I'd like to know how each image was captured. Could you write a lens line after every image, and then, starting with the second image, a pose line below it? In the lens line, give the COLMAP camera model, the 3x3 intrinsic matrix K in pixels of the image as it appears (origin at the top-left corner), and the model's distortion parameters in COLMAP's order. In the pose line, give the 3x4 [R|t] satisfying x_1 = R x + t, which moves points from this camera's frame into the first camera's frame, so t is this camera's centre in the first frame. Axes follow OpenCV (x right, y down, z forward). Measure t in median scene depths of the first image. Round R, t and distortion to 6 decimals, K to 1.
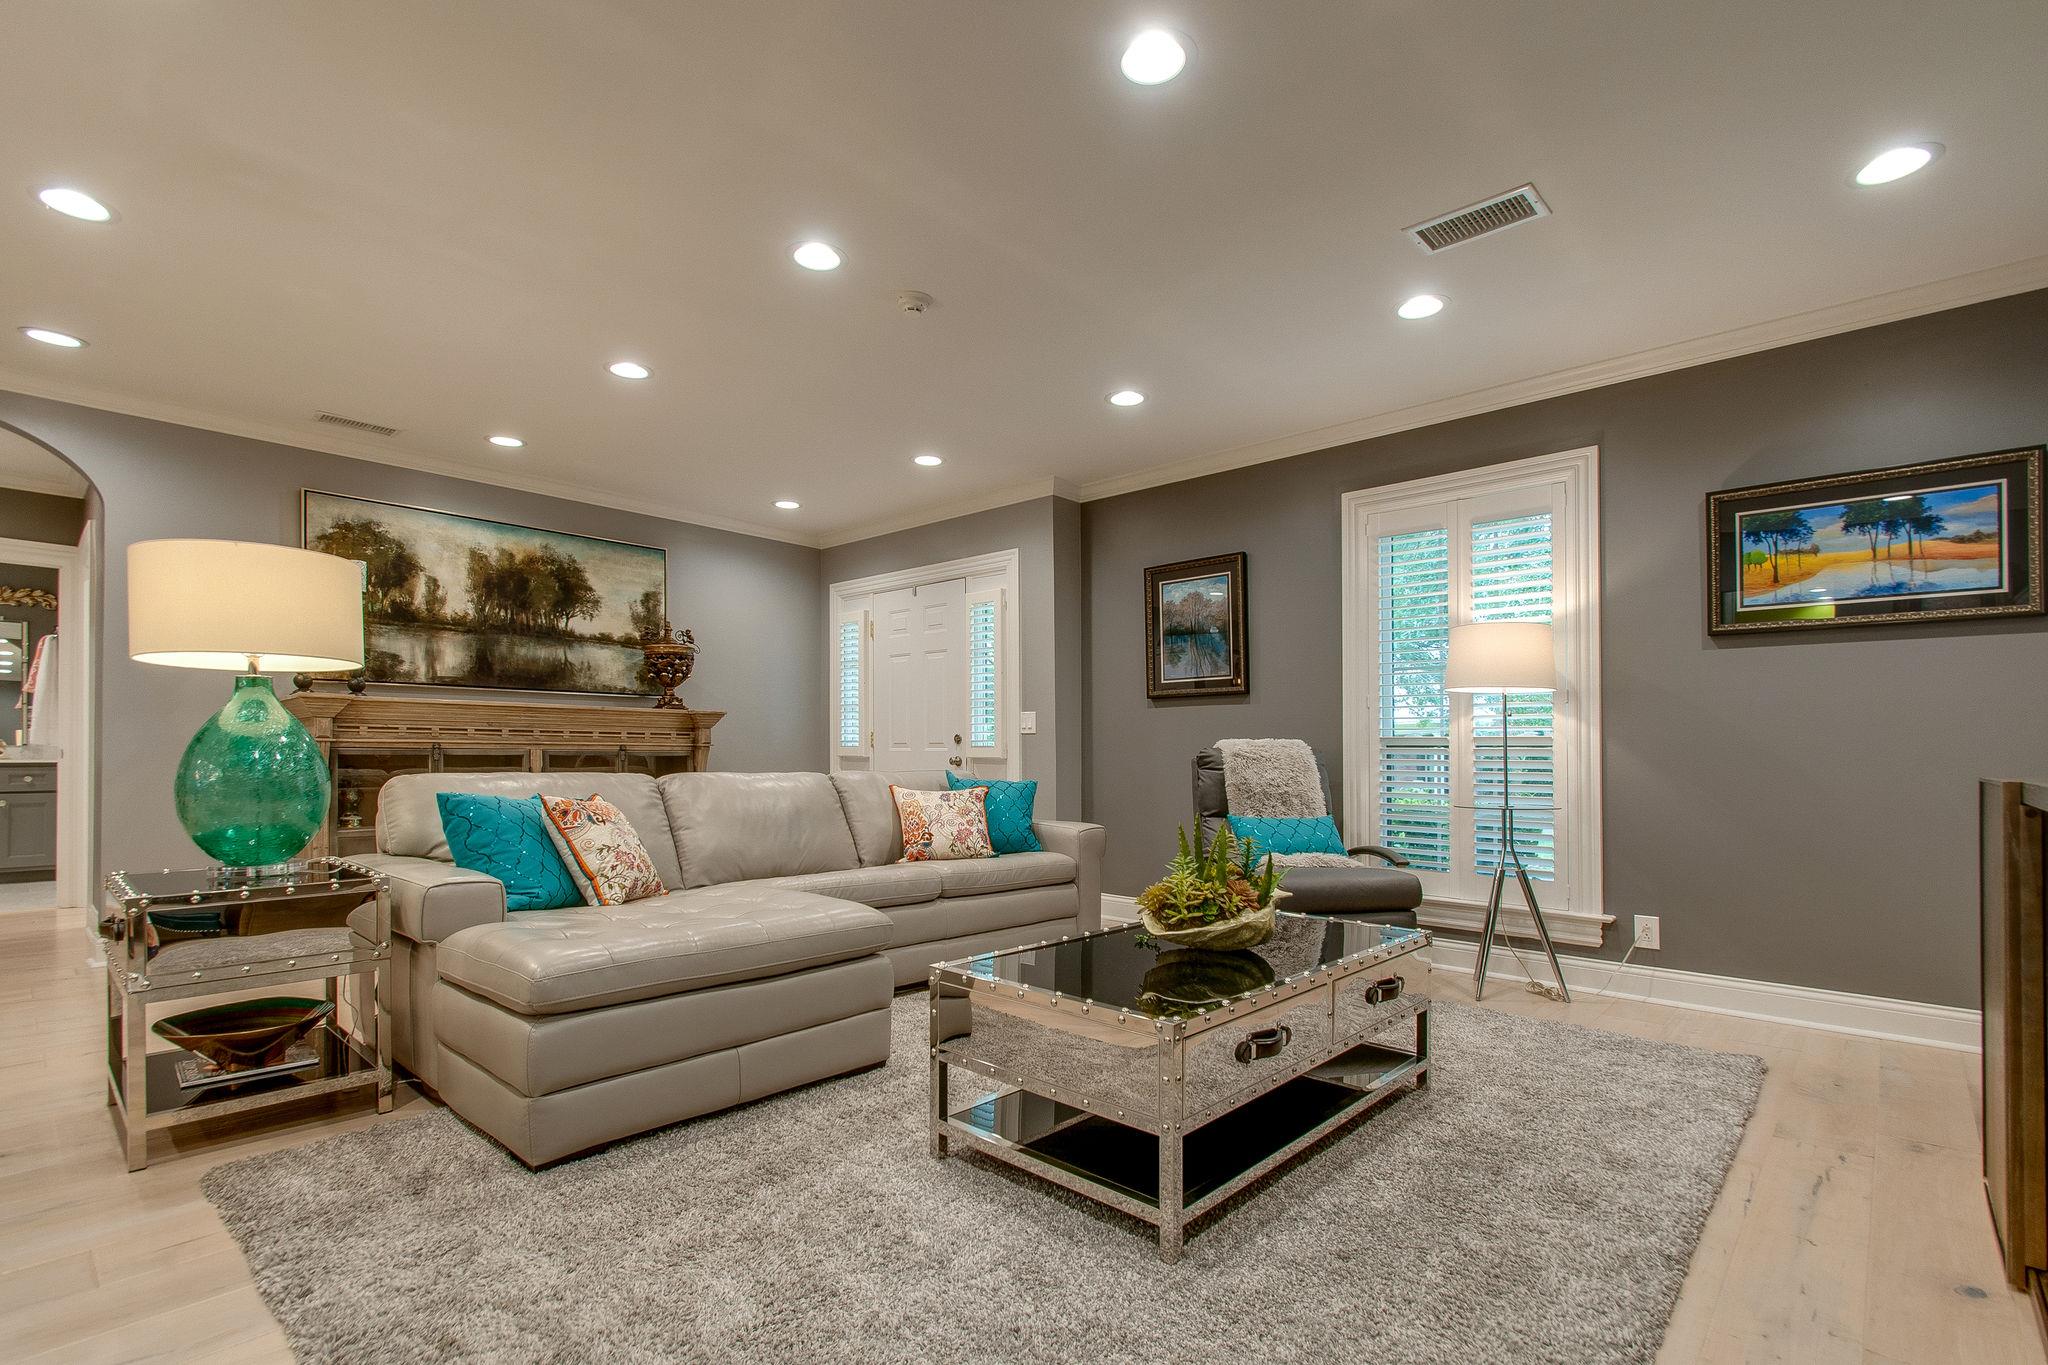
lens RADIAL K [[958.2, 0, 1012.1], [0, 958.2, 742.7], [0, 0, 1]] dist [0.000653, 0.000213]
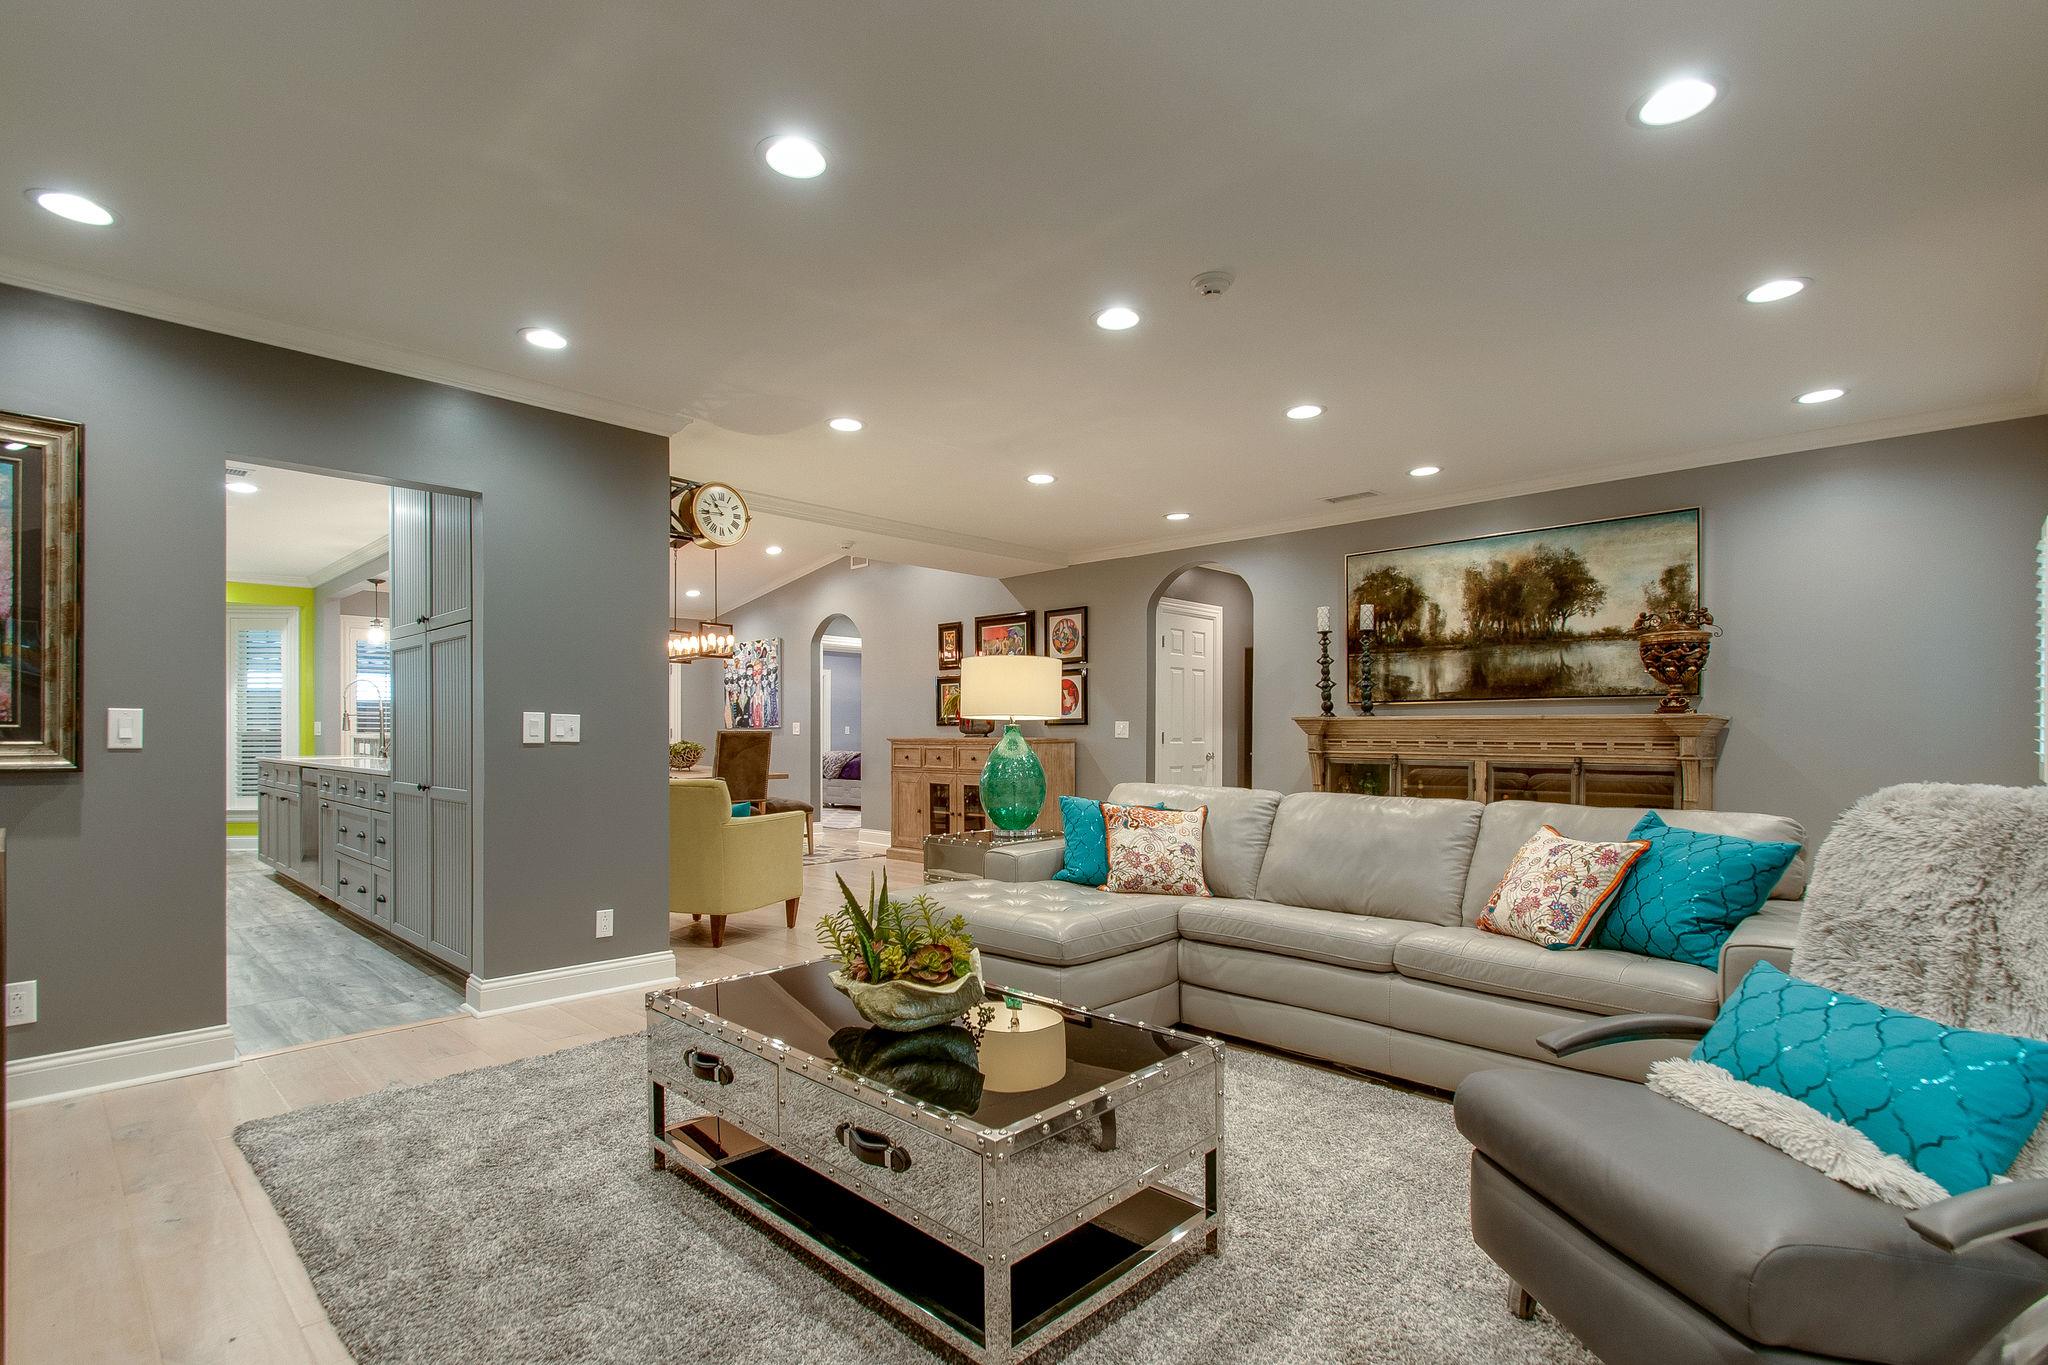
lens RADIAL K [[958.2, 0, 1012.1], [0, 958.2, 742.7], [0, 0, 1]] dist [0.000653, 0.000213]
pose [[-0.018149, 0.002282, -0.999833, 0.490224], [0.012228, 0.999923, 0.002060, -0.019256], [0.999761, -0.012189, -0.018175, 0.505523]]
